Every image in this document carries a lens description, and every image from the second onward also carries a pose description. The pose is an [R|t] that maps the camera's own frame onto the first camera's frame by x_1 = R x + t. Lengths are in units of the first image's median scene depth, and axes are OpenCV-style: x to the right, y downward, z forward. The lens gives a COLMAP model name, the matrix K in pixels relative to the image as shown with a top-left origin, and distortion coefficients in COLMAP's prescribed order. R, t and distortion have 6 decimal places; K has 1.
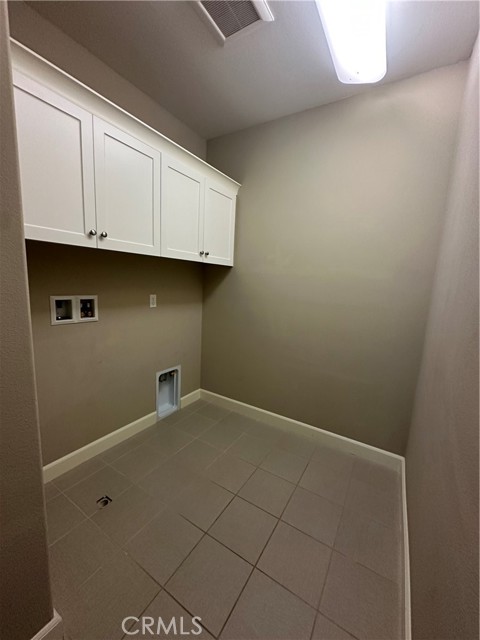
lens RADIAL K [[260.6, 0, 240.0], [0, 260.6, 320.0], [0, 0, 1]] dist [-0.000536, -0.000001]
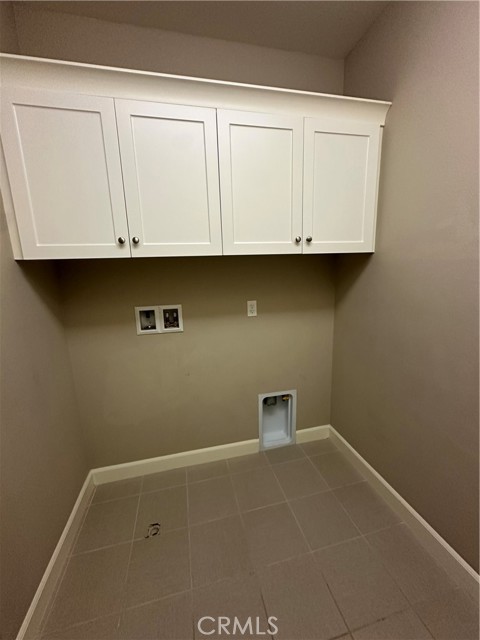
lens RADIAL K [[254.9, 0, 240.0], [0, 254.9, 320.0], [0, 0, 1]] dist [-0.001284, 0.000049]
pose [[0.701851, 0.065648, -0.709292, 0.205726], [-0.038224, 0.997780, 0.054526, -0.079116], [0.711298, -0.011157, 0.702802, 0.413417]]
